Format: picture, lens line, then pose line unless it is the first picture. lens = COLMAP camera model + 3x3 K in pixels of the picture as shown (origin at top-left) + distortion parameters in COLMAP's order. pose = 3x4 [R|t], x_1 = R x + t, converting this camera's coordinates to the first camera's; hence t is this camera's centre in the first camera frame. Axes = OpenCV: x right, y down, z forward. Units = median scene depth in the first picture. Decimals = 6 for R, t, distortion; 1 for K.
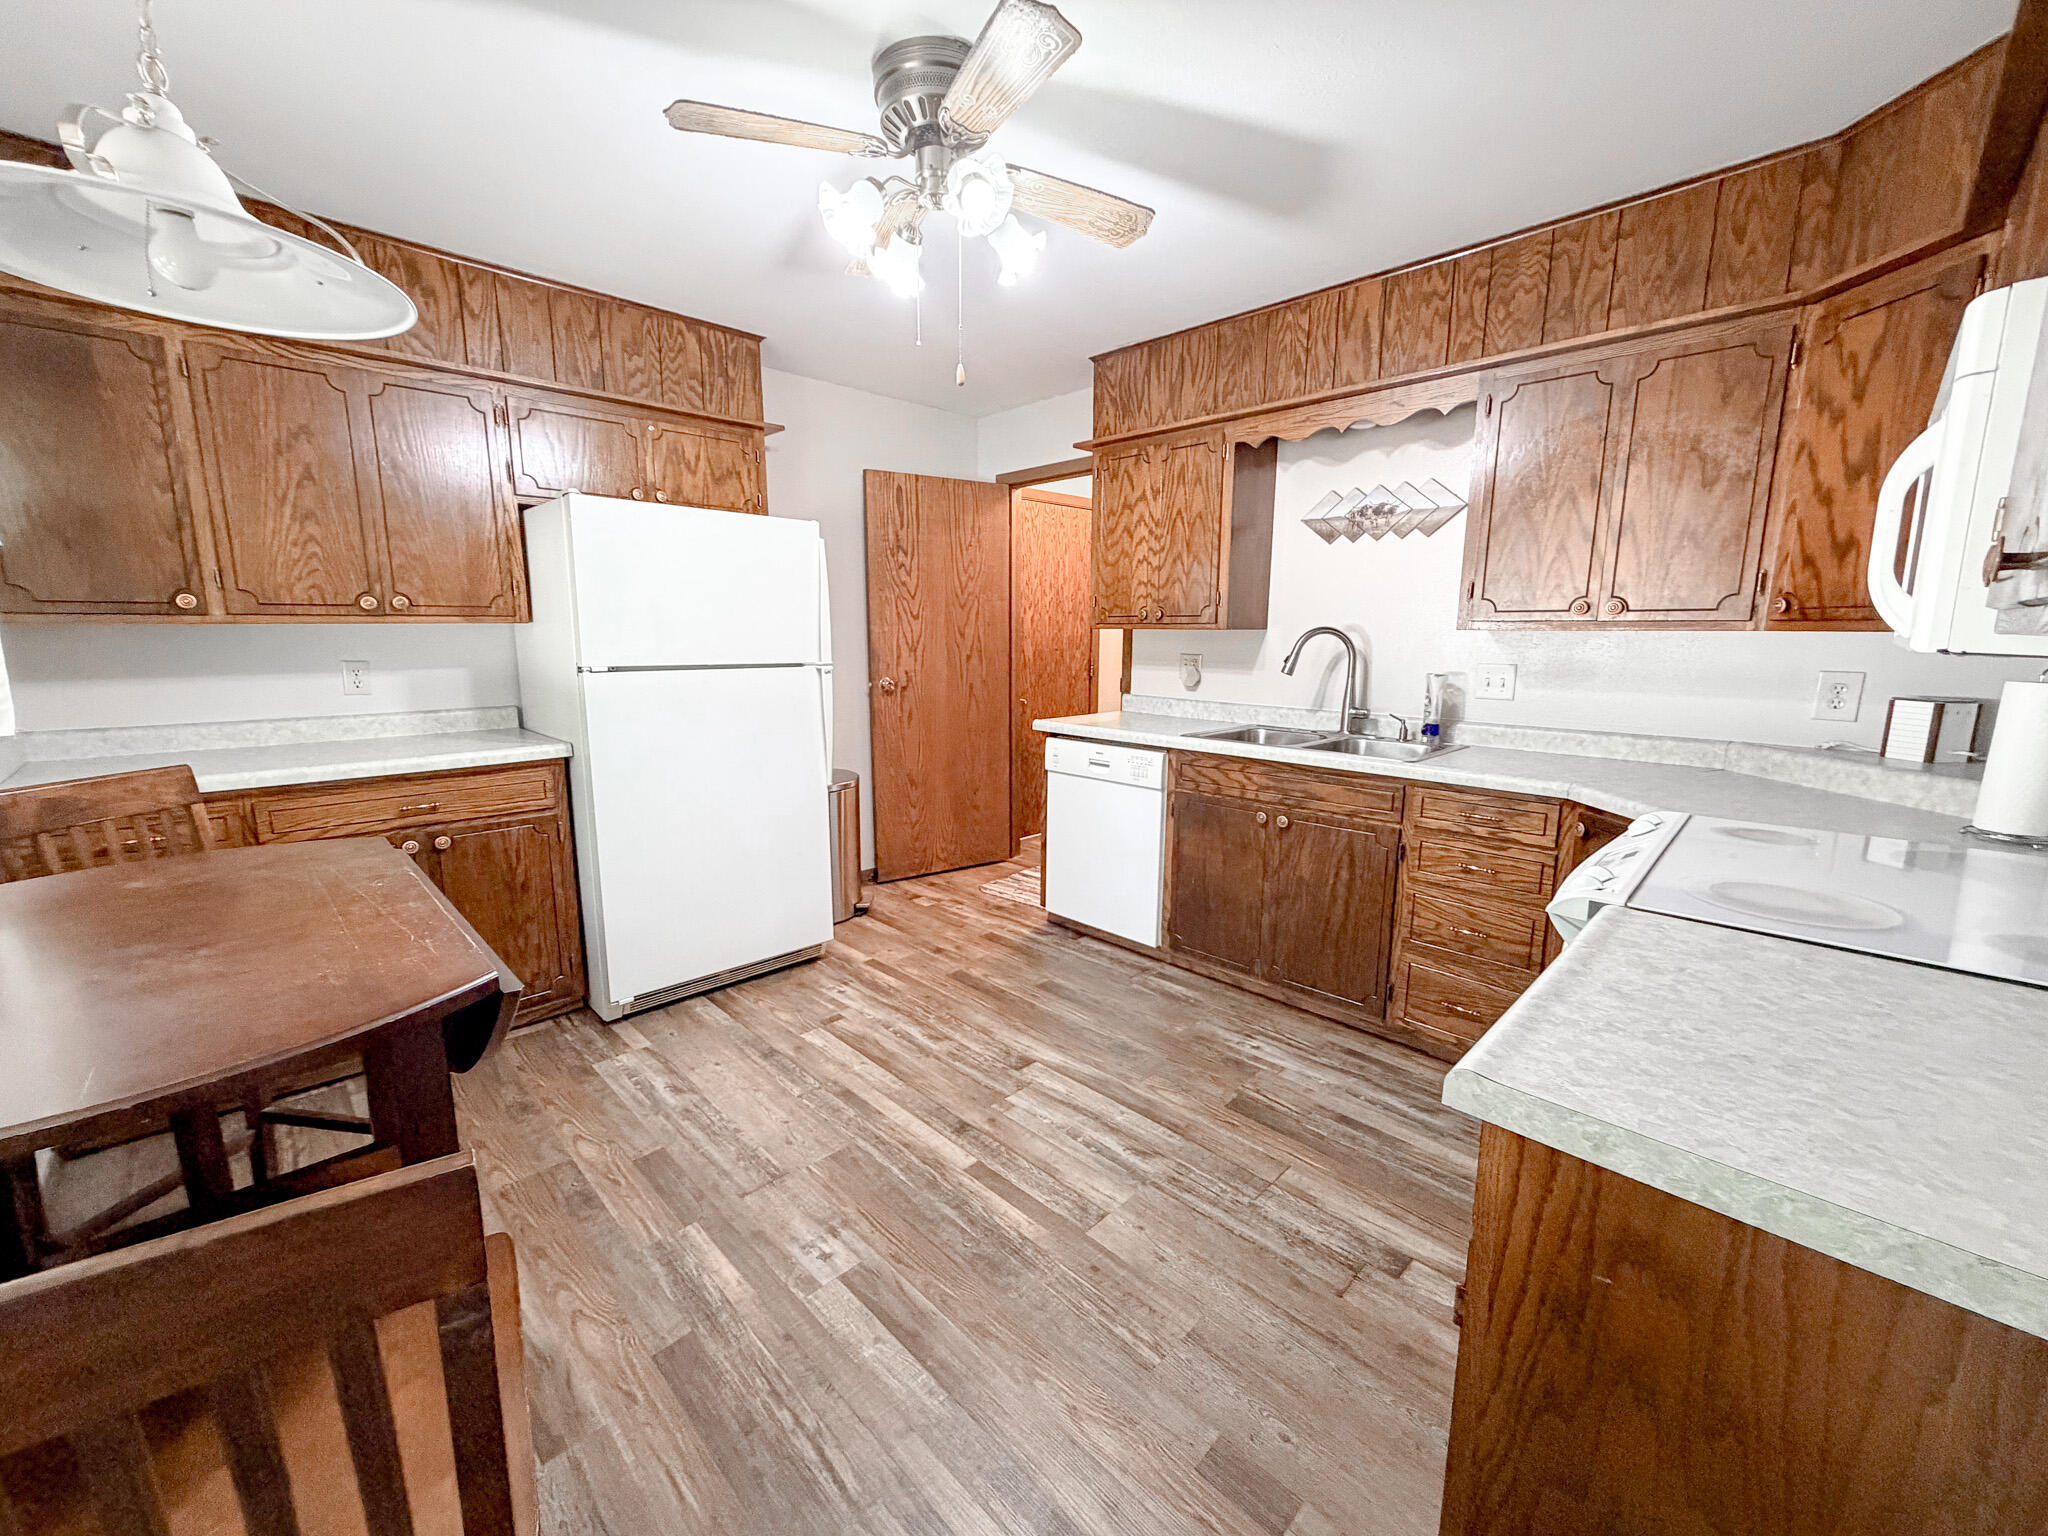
lens RADIAL K [[815.7, 0, 1011.3], [0, 815.7, 765.6], [0, 0, 1]] dist [-0.005467, -0.000428]
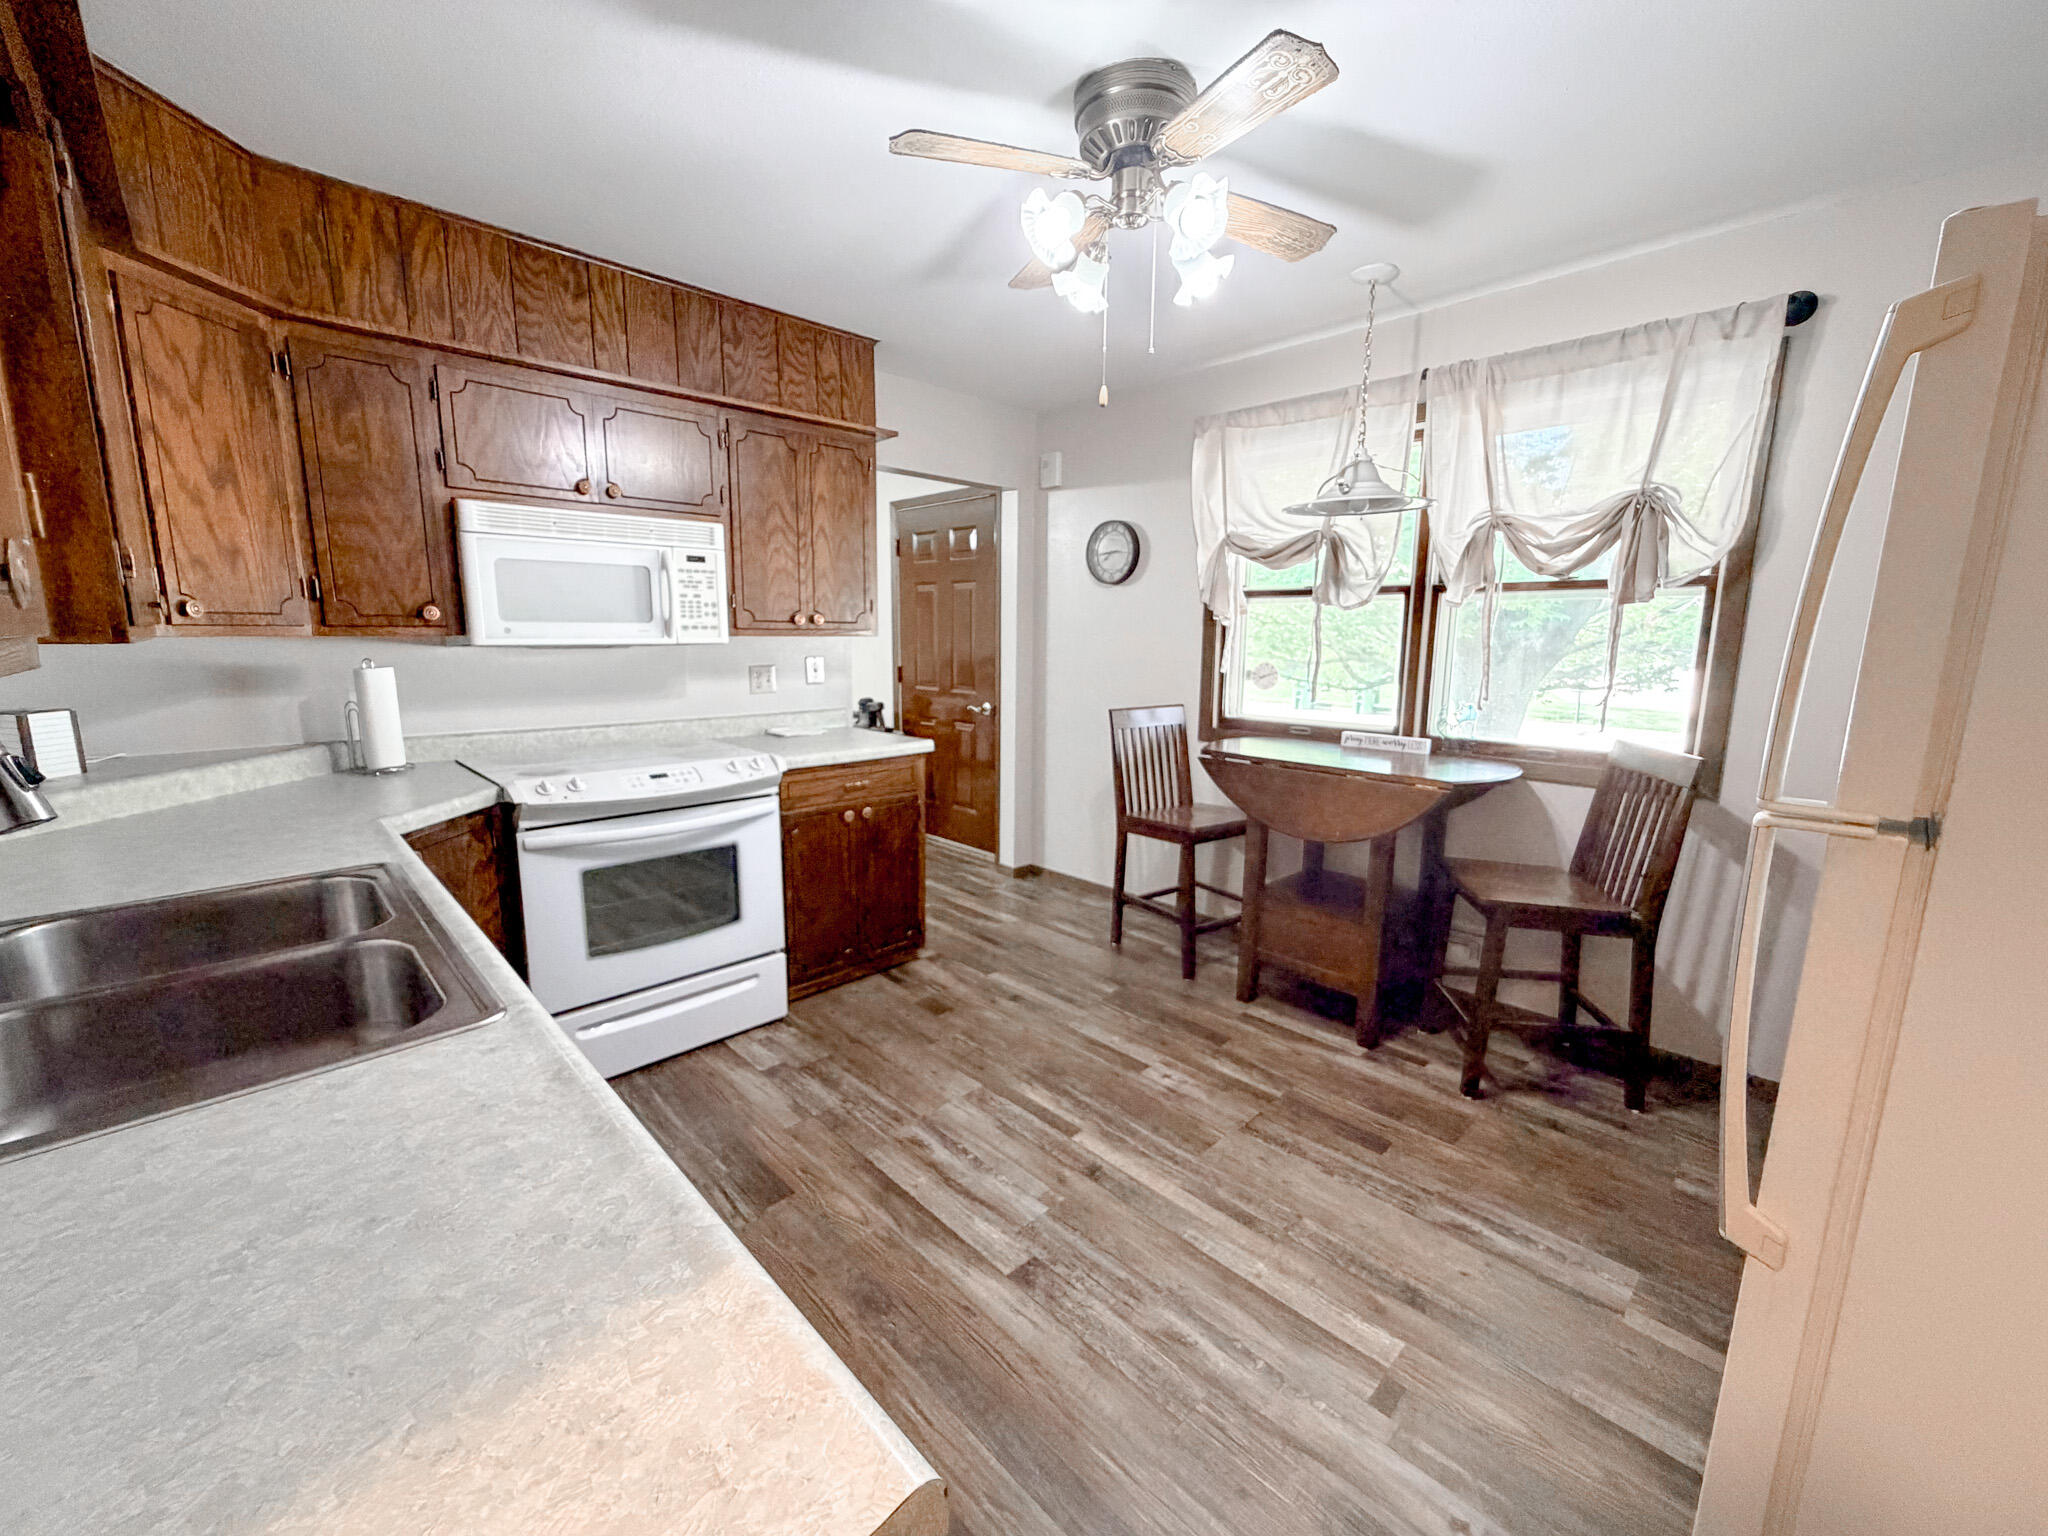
lens RADIAL K [[815.7, 0, 1018.1], [0, 815.7, 765.1], [0, 0, 1]] dist [-0.005467, -0.000428]
pose [[-0.999918, -0.012137, 0.004189, 0.023982], [-0.010090, 0.944553, 0.328203, -0.262410], [-0.007940, 0.328134, -0.944598, 1.476397]]
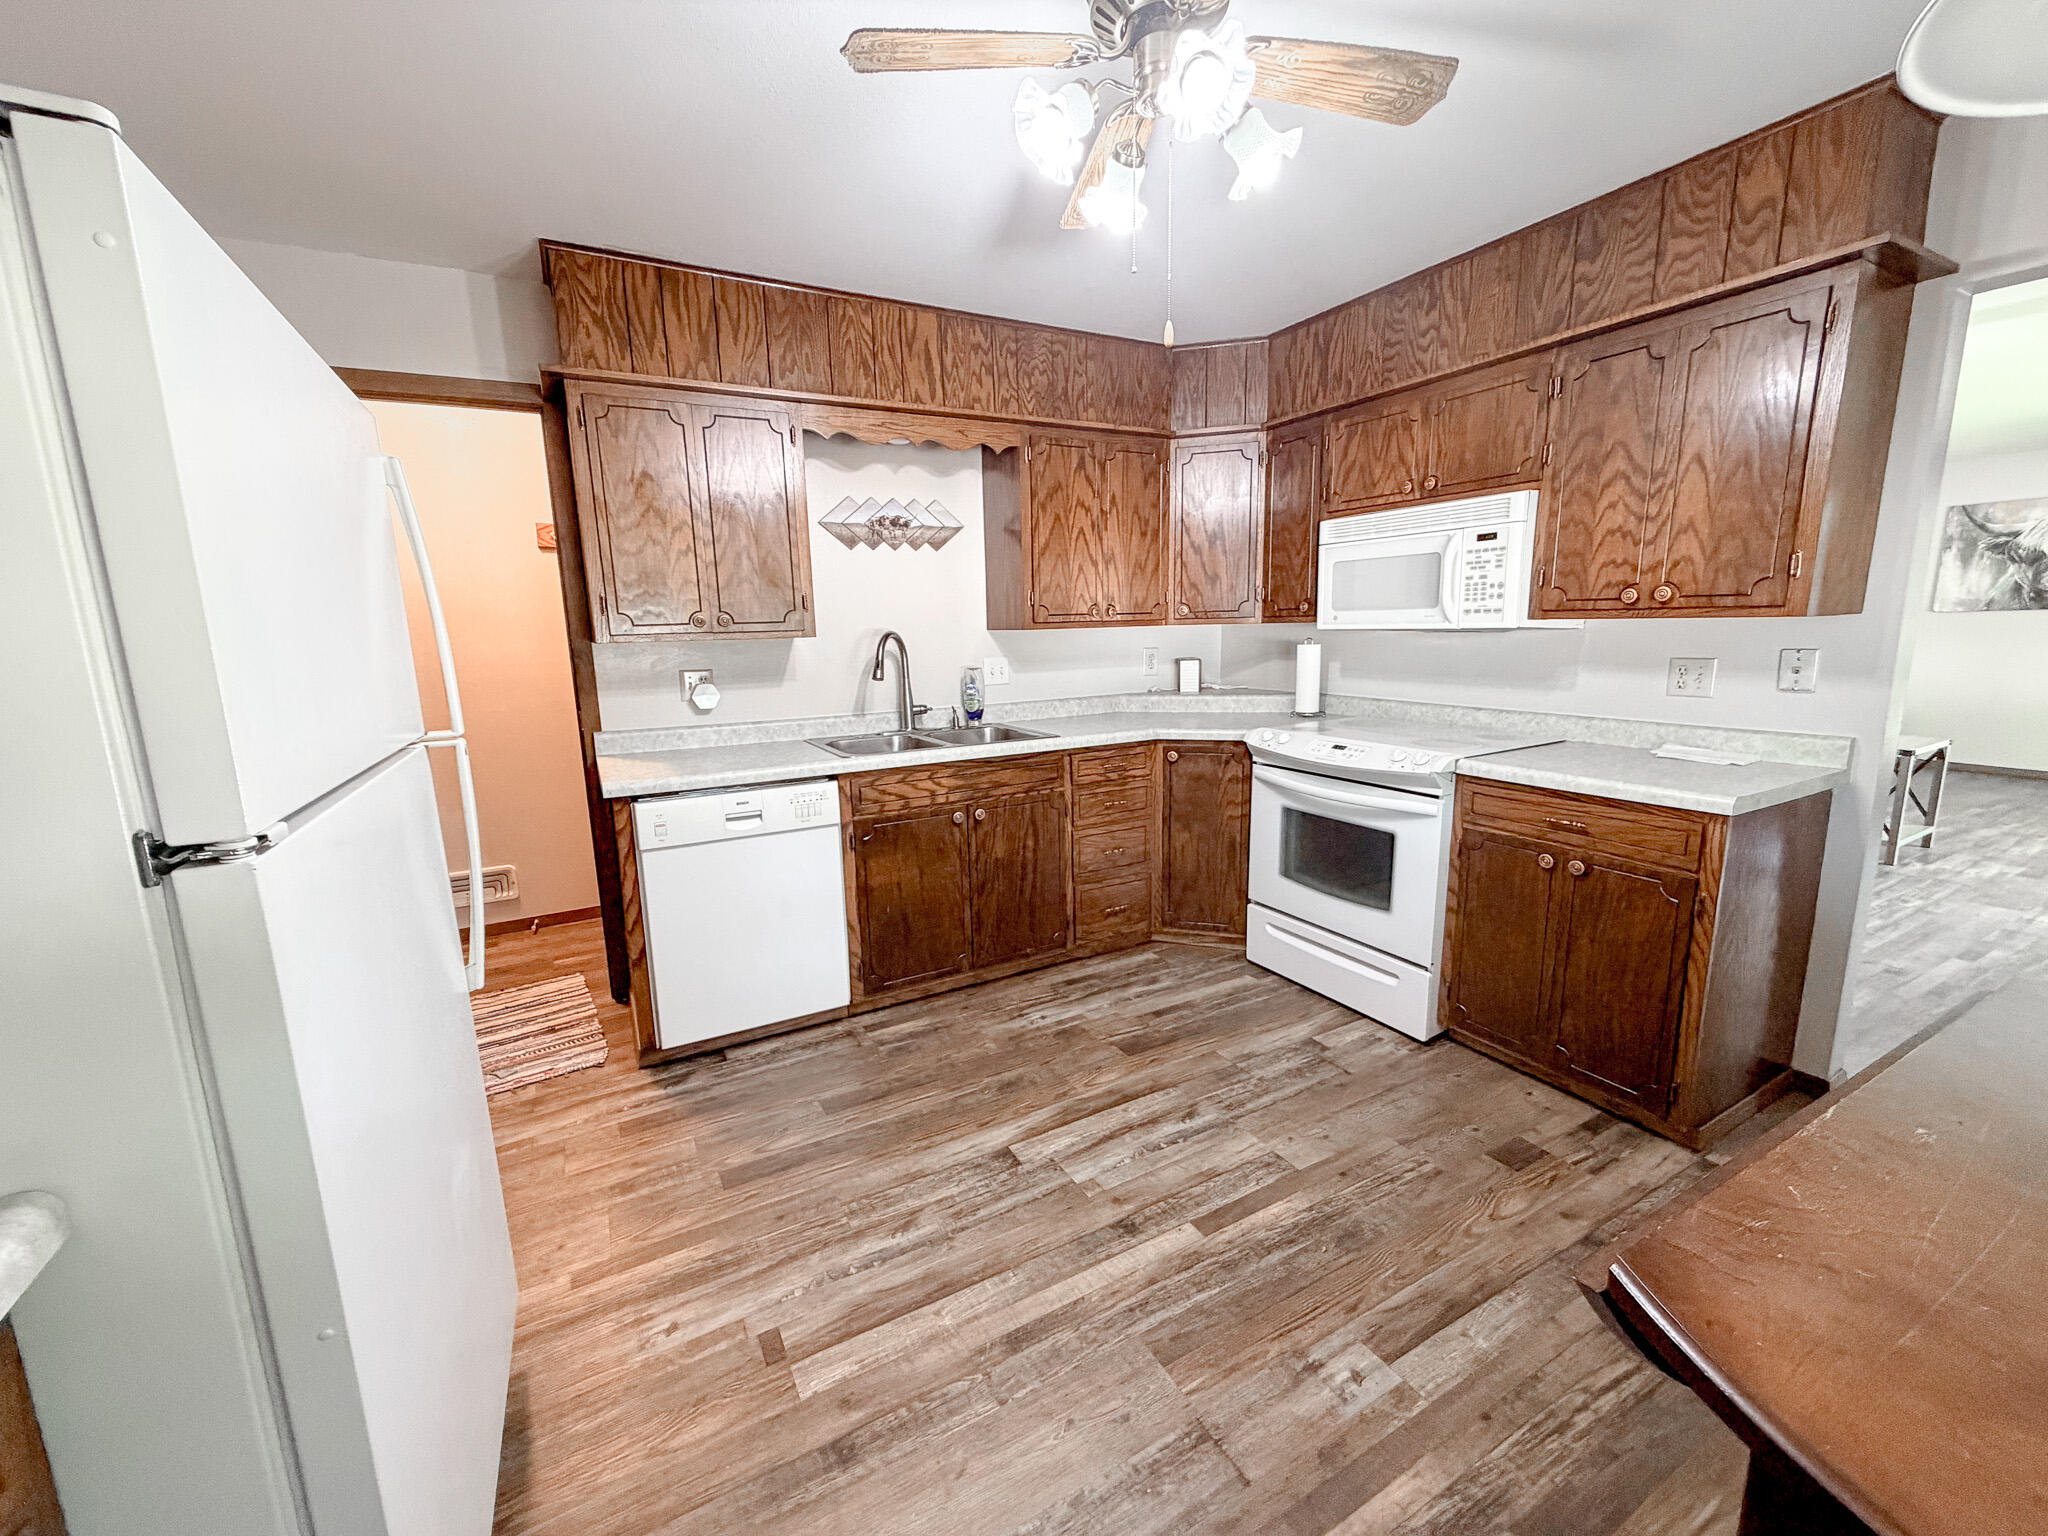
lens RADIAL K [[815.7, 0, 1012.5], [0, 815.7, 768.1], [0, 0, 1]] dist [-0.005467, -0.000428]
pose [[0.276179, -0.177370, 0.944598, -0.682123], [0.186332, 0.974058, 0.128423, -0.124593], [-0.942871, 0.140541, 0.302064, 0.672011]]
